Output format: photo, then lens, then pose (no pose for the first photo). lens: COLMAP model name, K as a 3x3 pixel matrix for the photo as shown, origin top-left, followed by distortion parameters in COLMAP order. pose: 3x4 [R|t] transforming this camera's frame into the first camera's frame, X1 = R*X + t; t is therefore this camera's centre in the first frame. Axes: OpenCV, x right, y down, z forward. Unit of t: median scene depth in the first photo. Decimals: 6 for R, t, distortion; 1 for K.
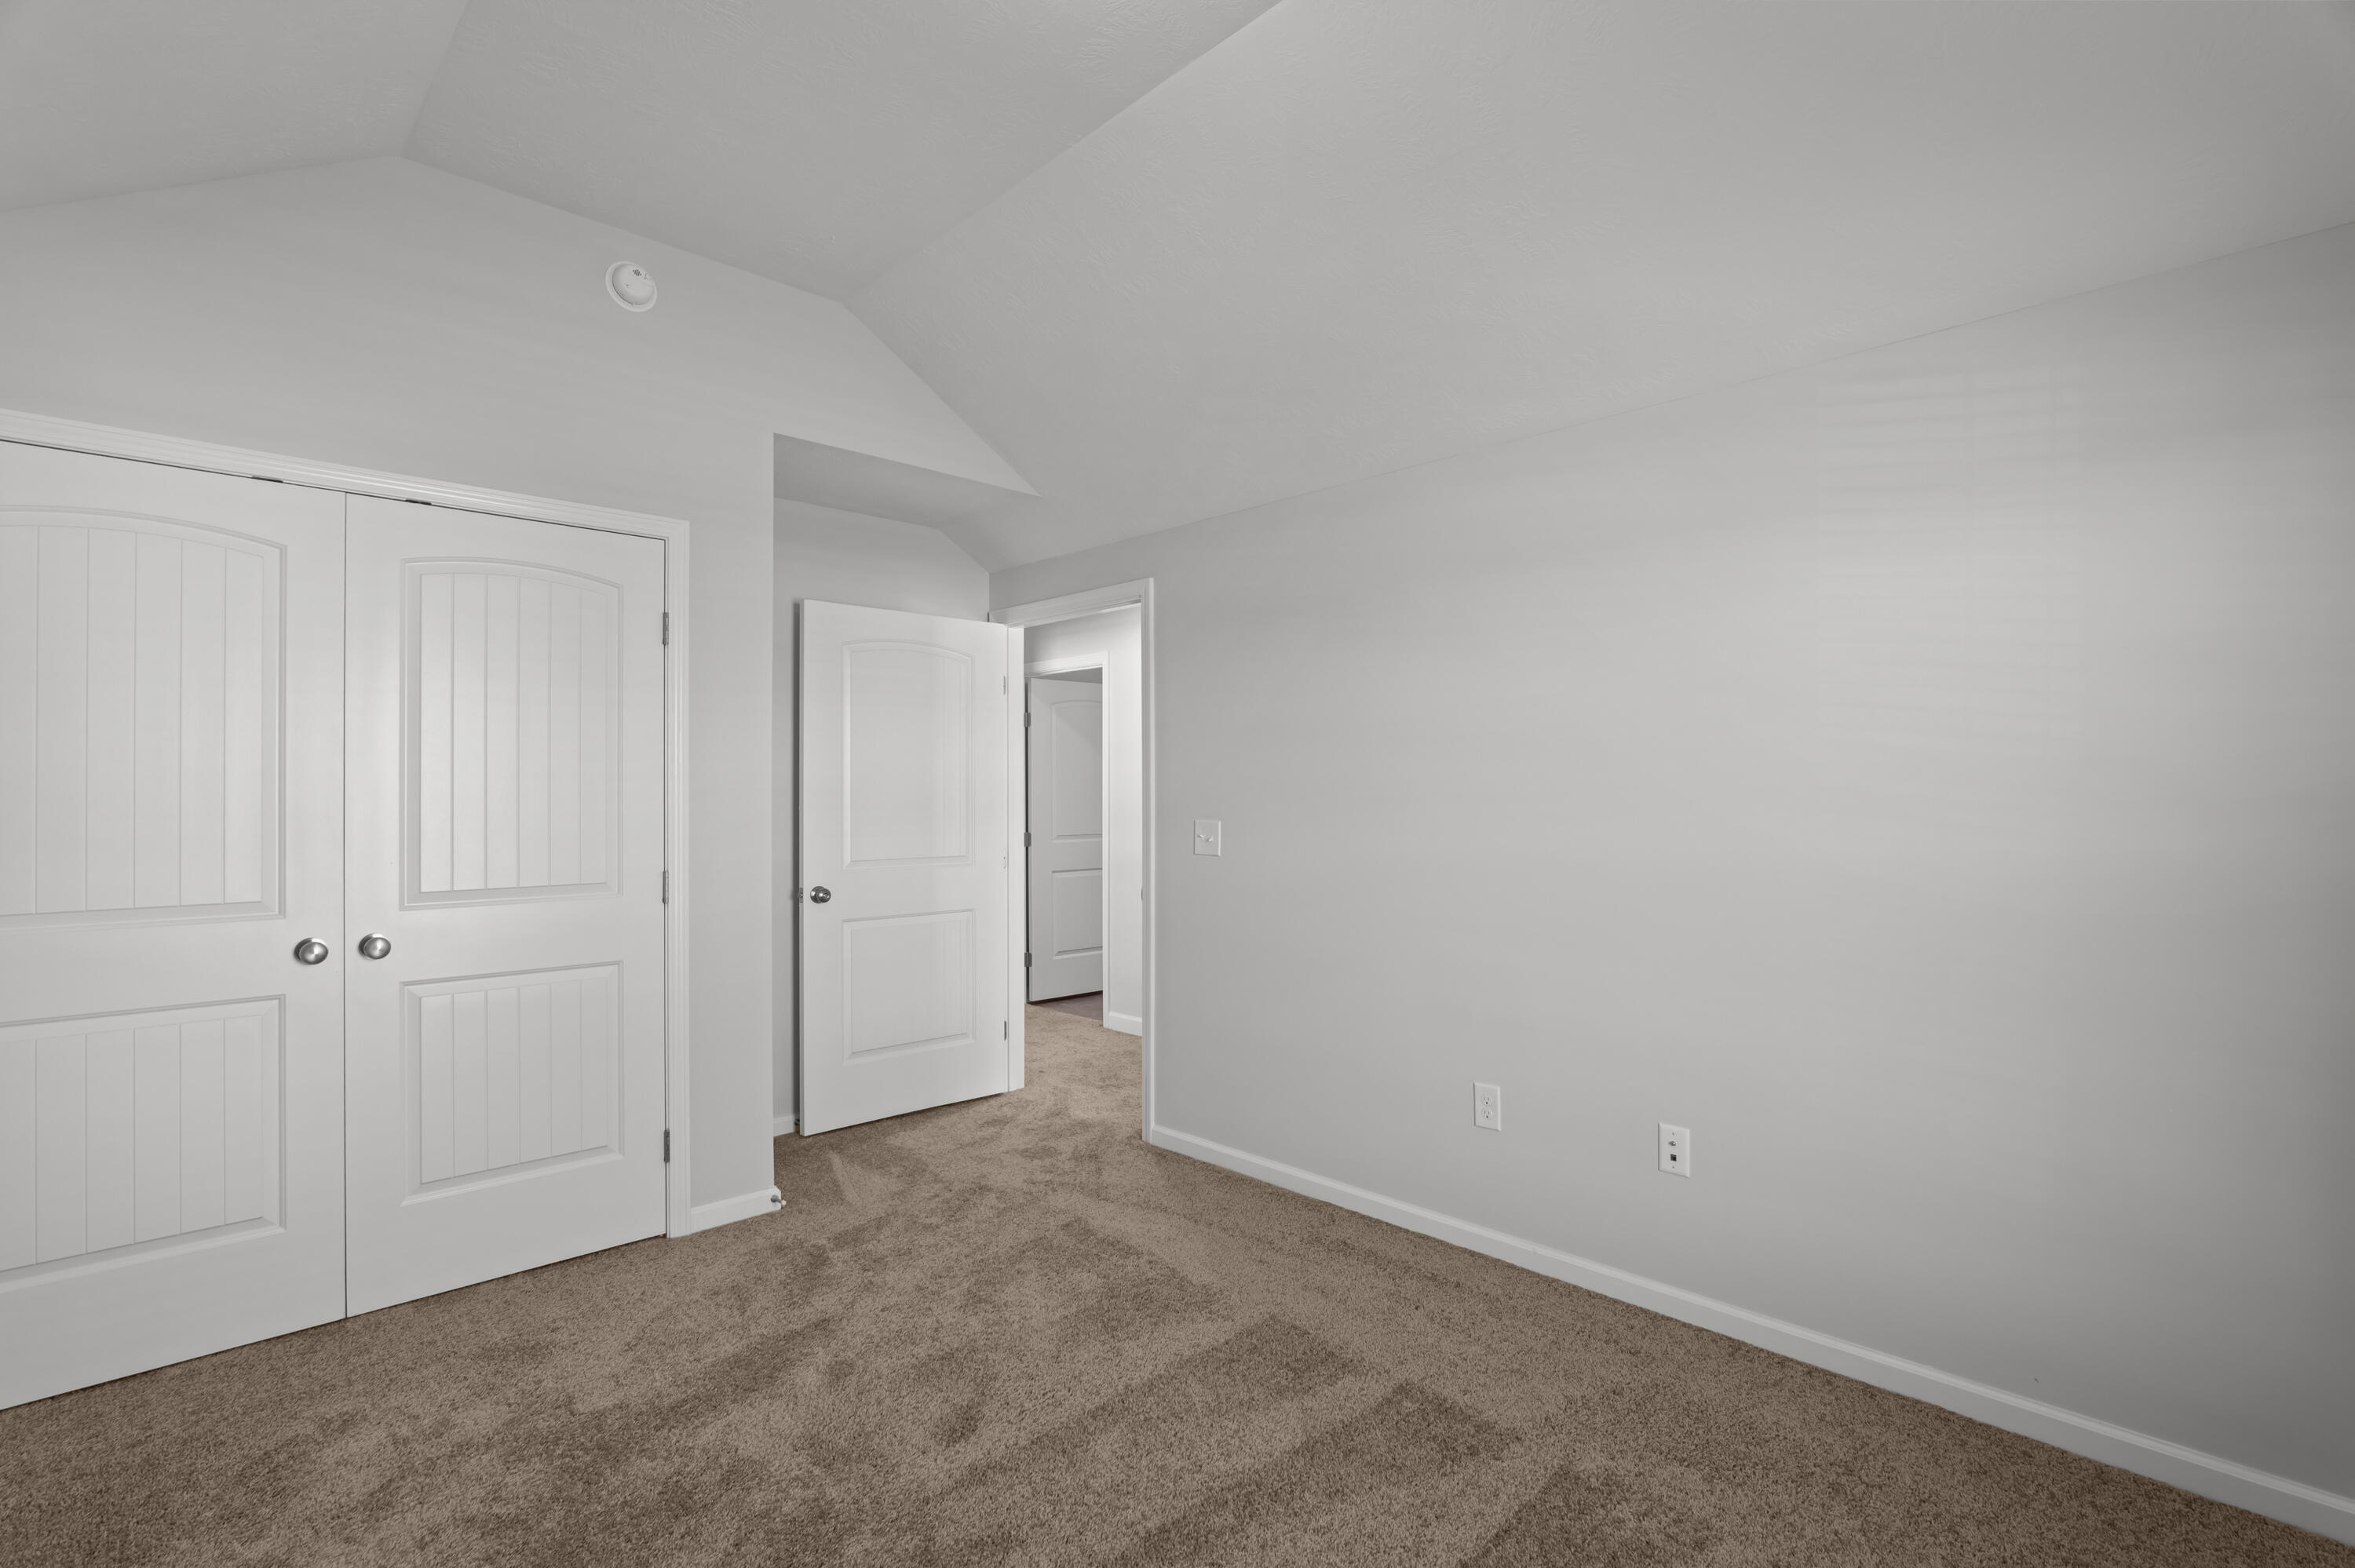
lens RADIAL K [[1109.0, 0, 1177.5], [0, 1109.0, 784.0], [0, 0, 1]] dist [-0.021072, 0.000046]
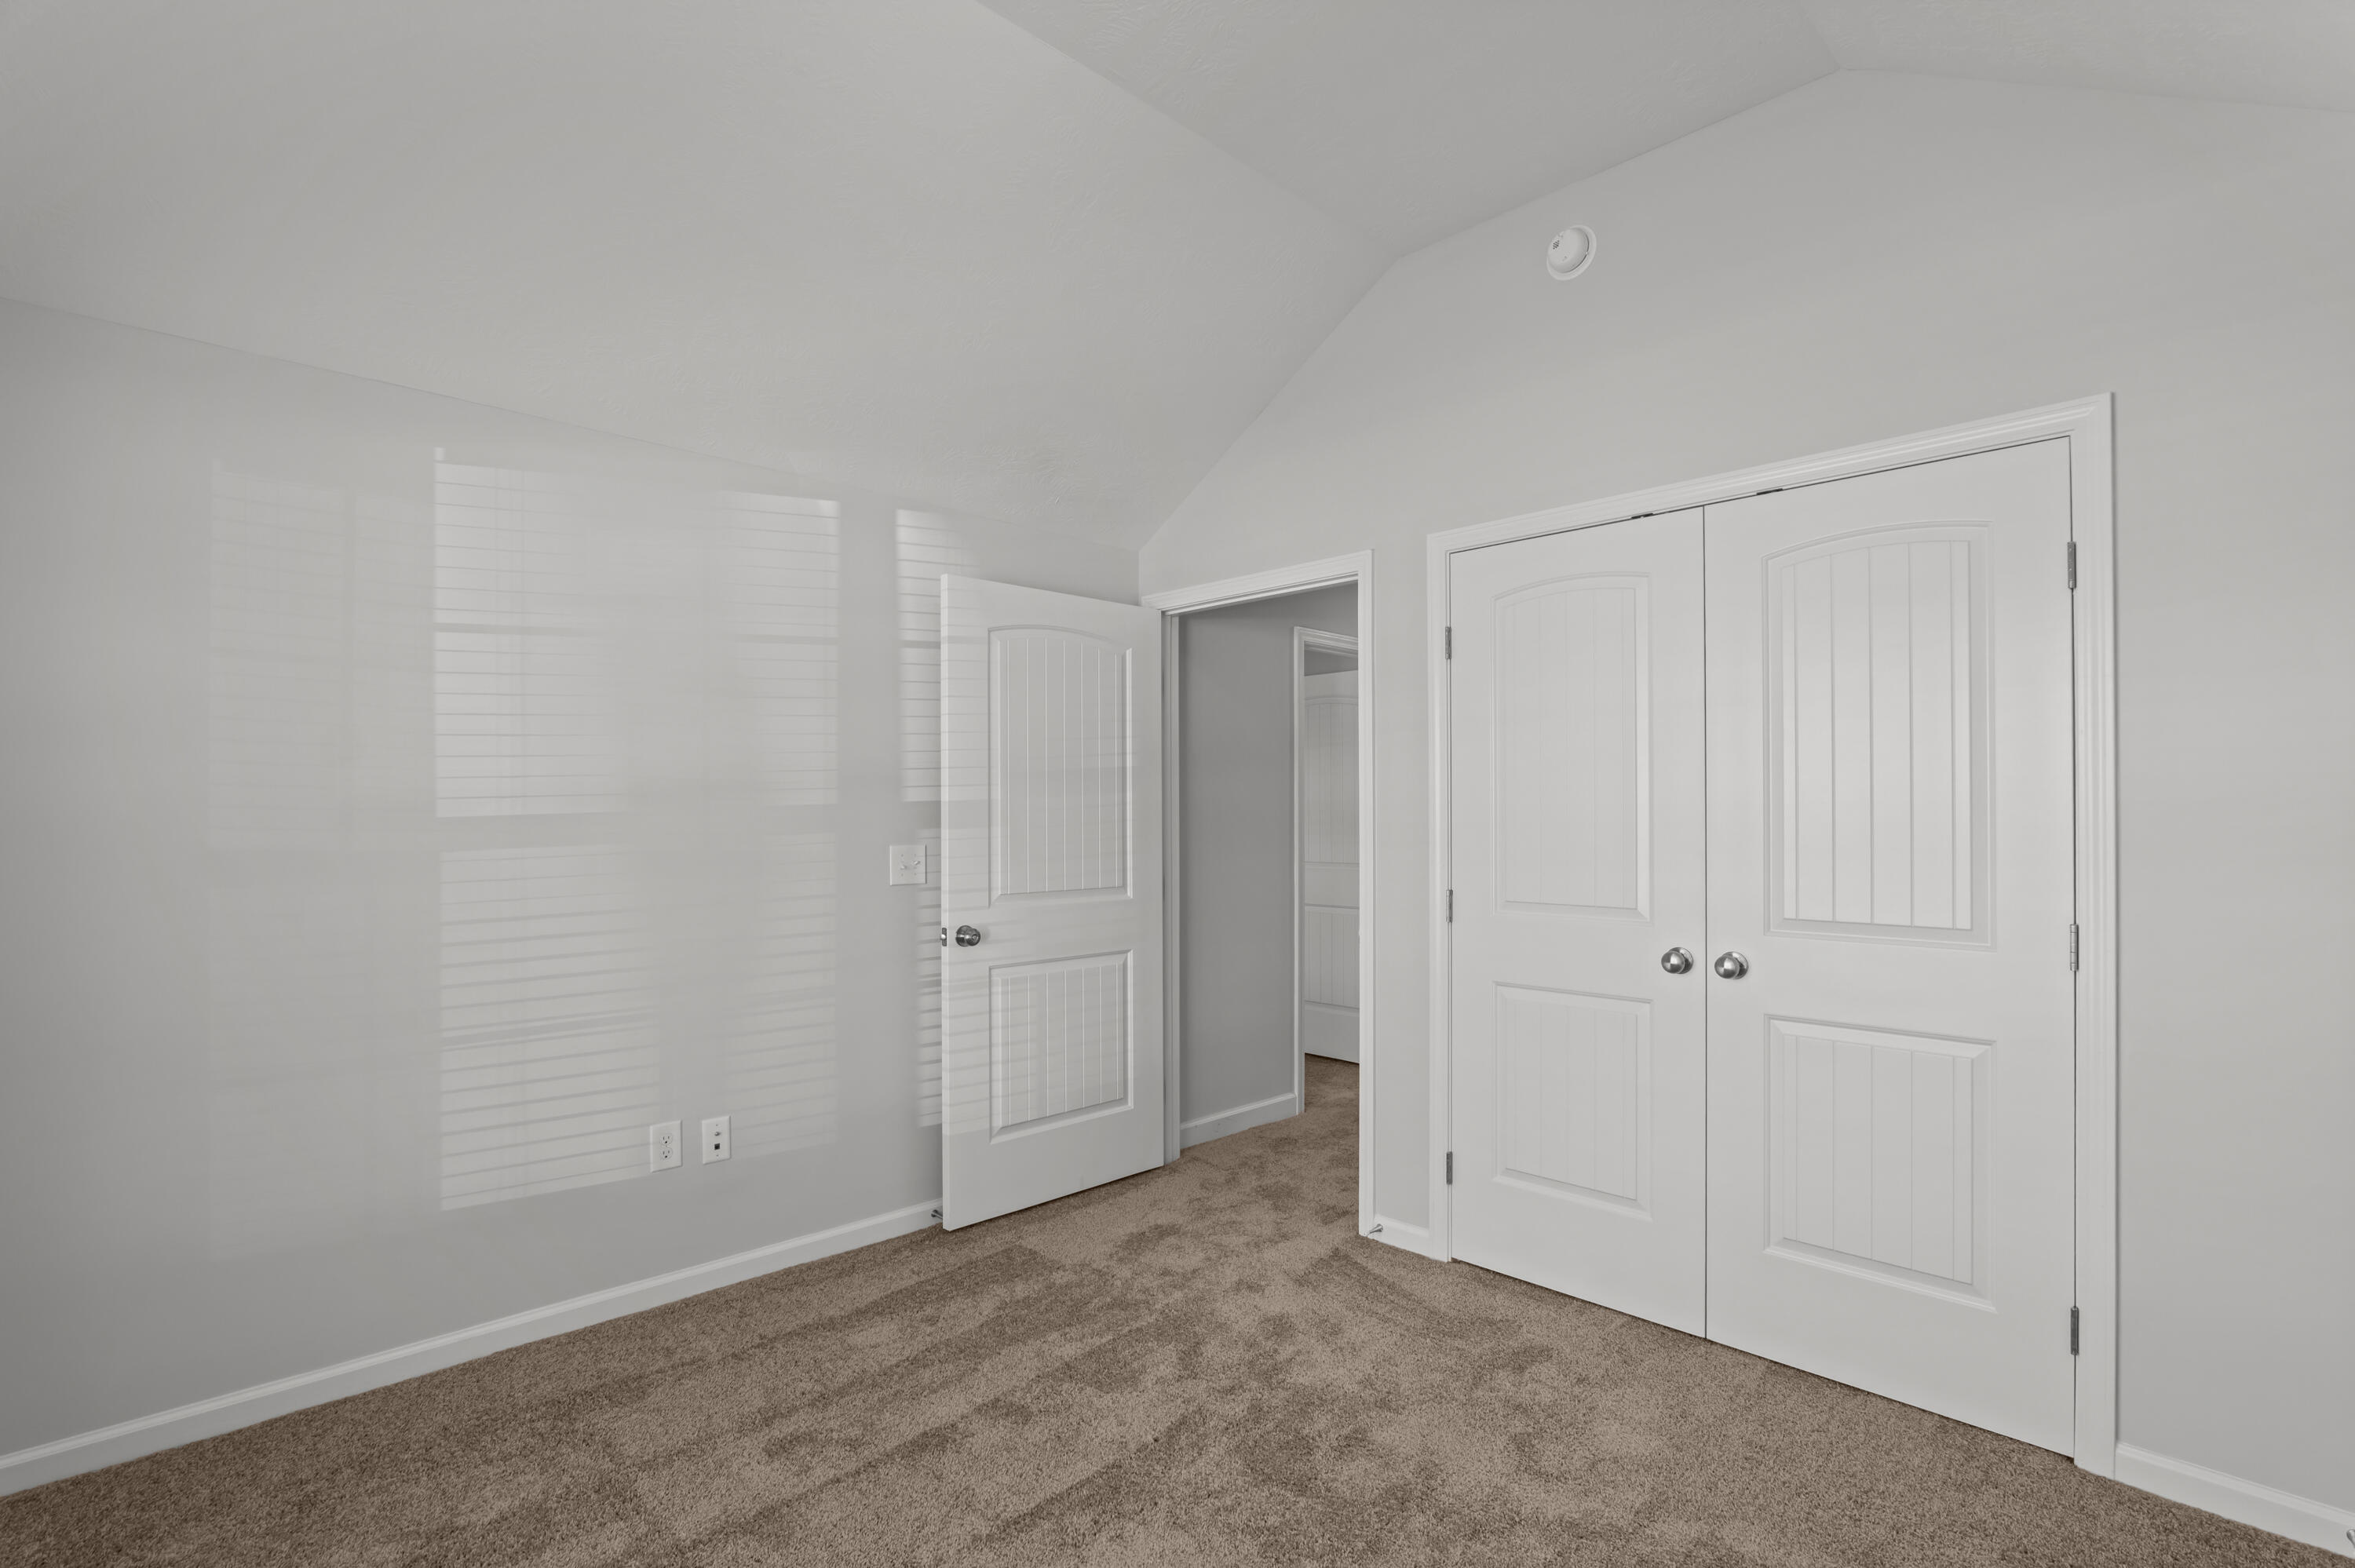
lens RADIAL K [[1127.0, 0, 1178.3], [0, 1127.0, 812.0], [0, 0, 1]] dist [-0.002399, -0.000305]
pose [[0.008463, 0.006438, -0.999943, 0.245745], [0.010647, 0.999922, 0.006528, -0.001203], [0.999908, -0.010702, 0.008393, 0.494863]]
